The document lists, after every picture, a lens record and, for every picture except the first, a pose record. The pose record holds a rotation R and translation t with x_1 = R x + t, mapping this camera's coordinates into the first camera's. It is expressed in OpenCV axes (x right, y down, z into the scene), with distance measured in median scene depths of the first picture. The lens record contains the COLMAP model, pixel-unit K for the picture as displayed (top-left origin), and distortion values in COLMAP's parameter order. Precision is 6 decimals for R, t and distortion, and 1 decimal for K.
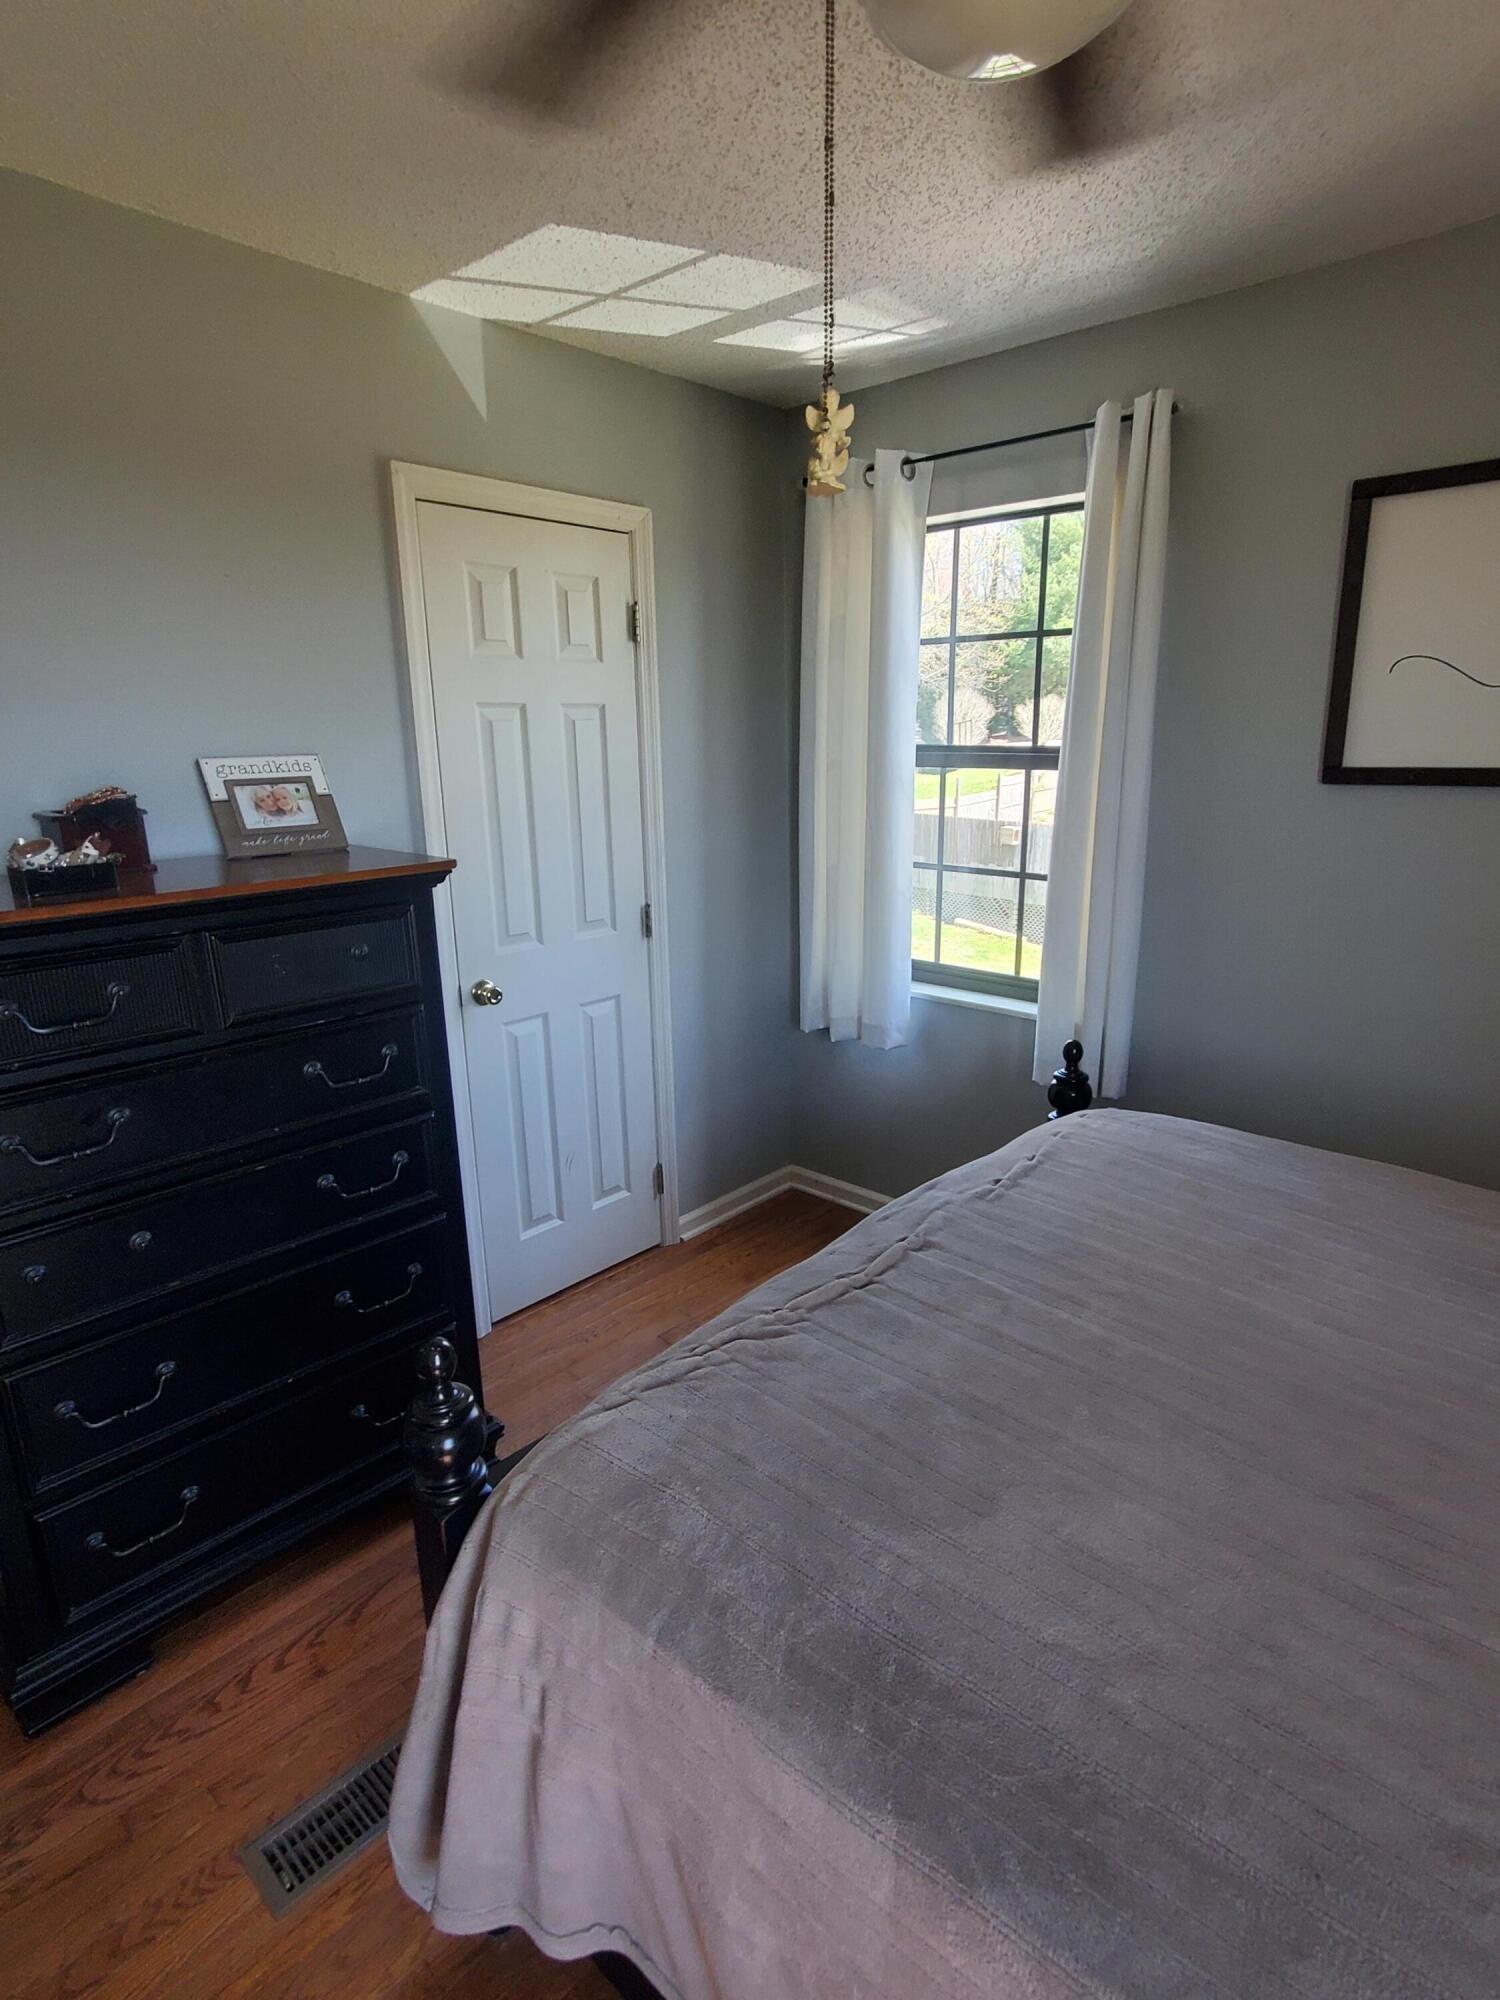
lens RADIAL K [[1044.1, 0, 762.9], [0, 1044.1, 1006.3], [0, 0, 1]] dist [-0.009224, 0.001758]
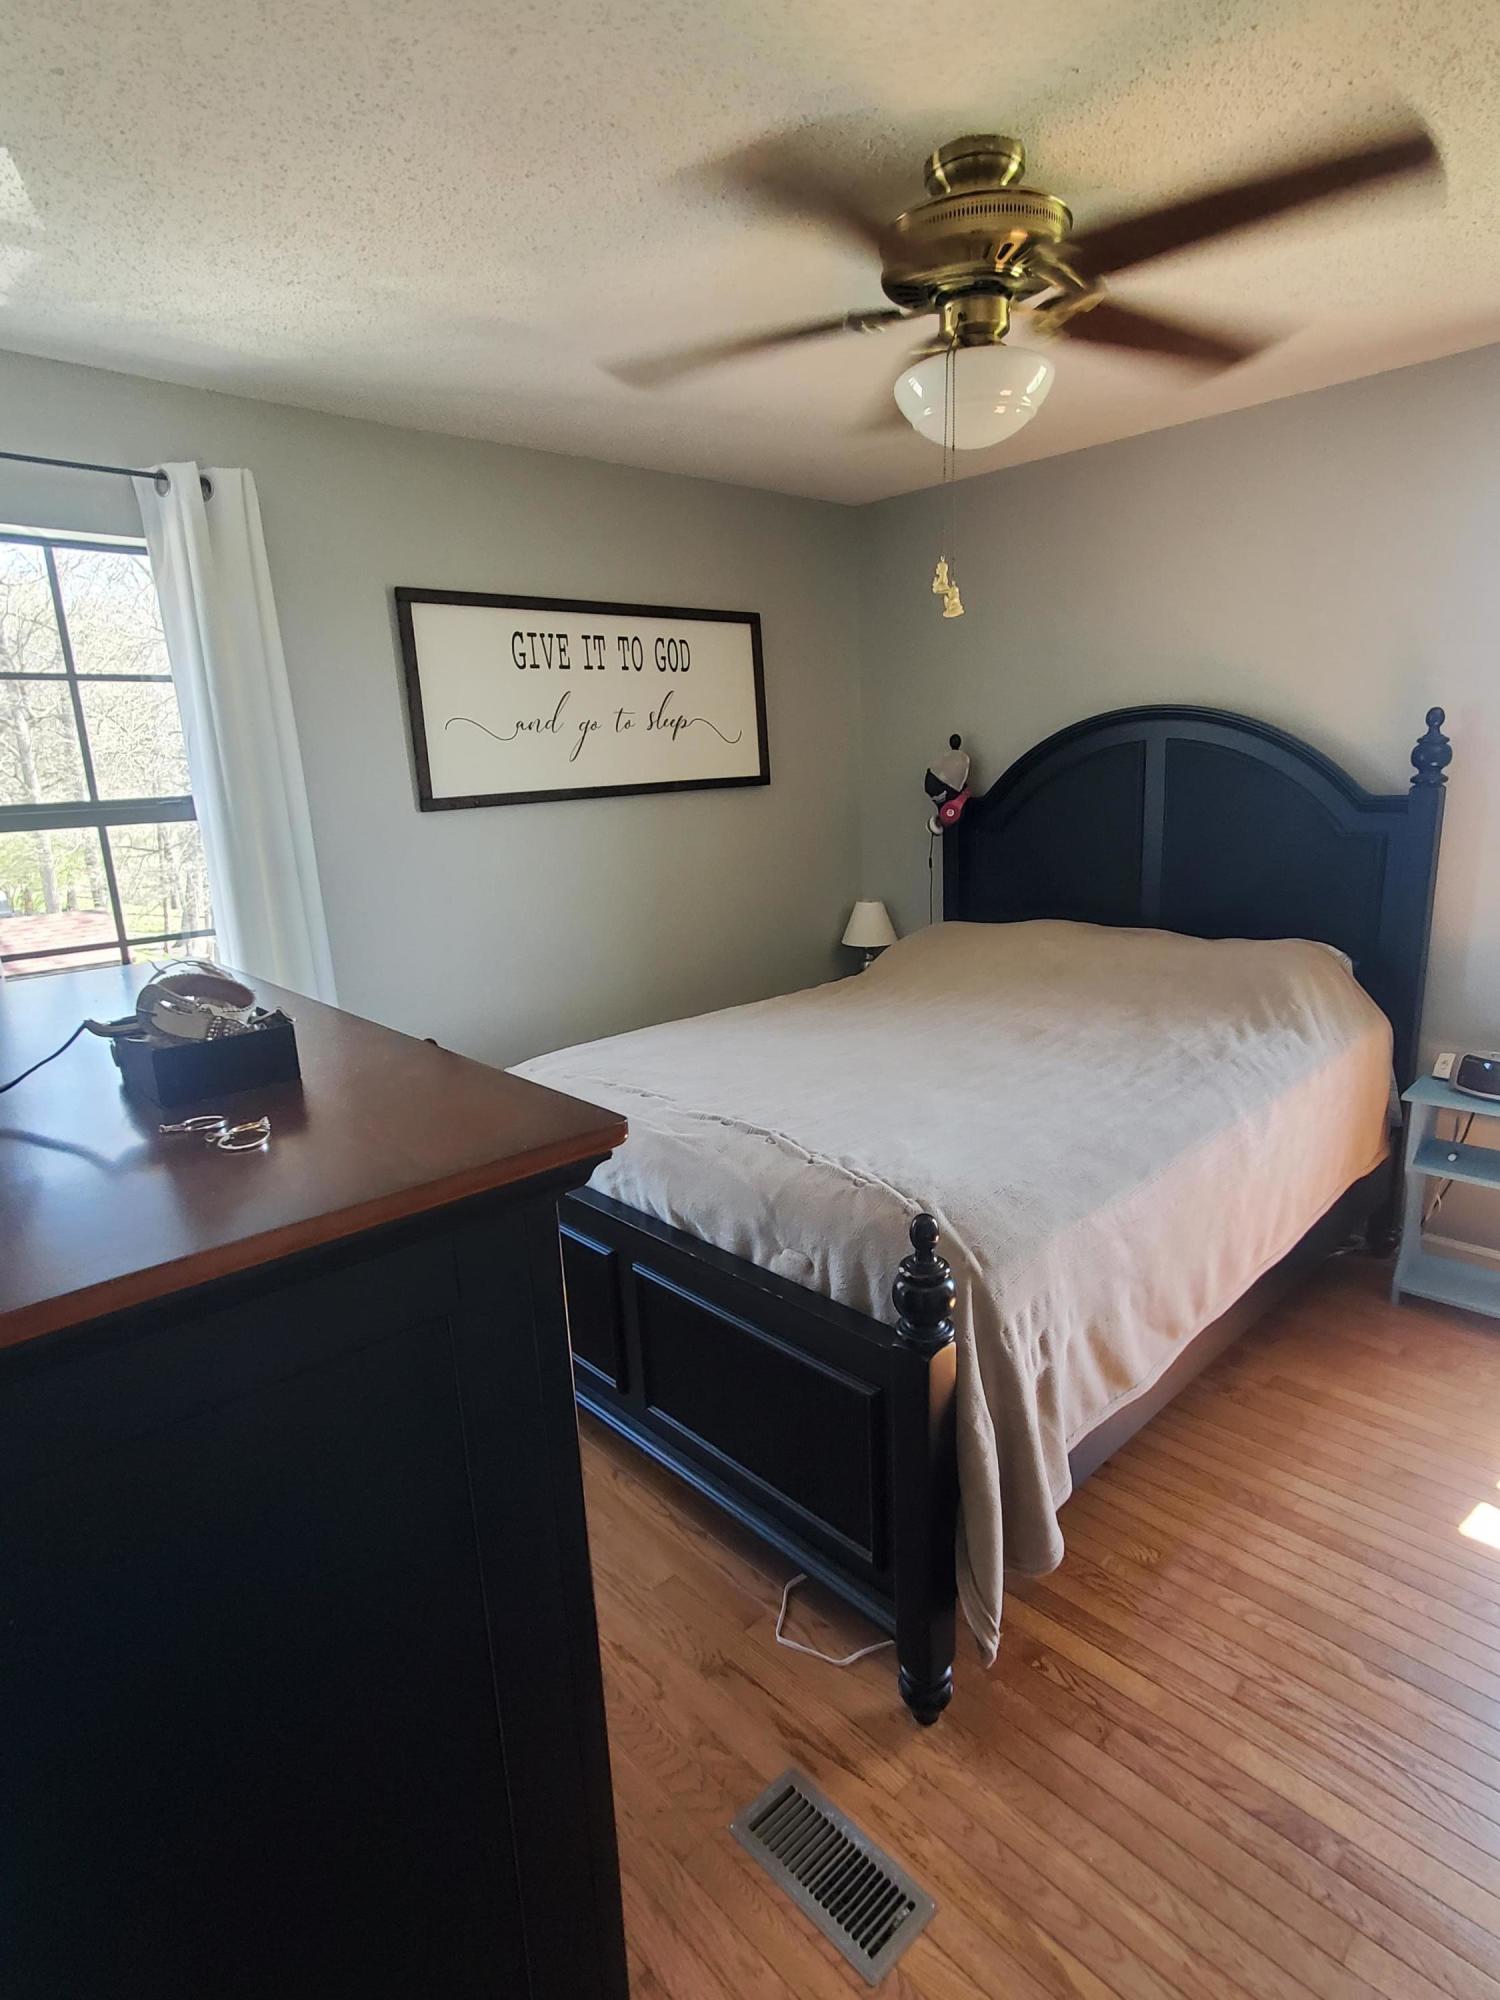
lens RADIAL K [[1044.1, 0, 765.2], [0, 1044.1, 999.2], [0, 0, 1]] dist [-0.009224, 0.001758]
pose [[0.089690, -0.209402, 0.973708, -0.786837], [0.291485, 0.940360, 0.175381, -0.100975], [-0.952361, 0.268092, 0.145379, 0.483661]]
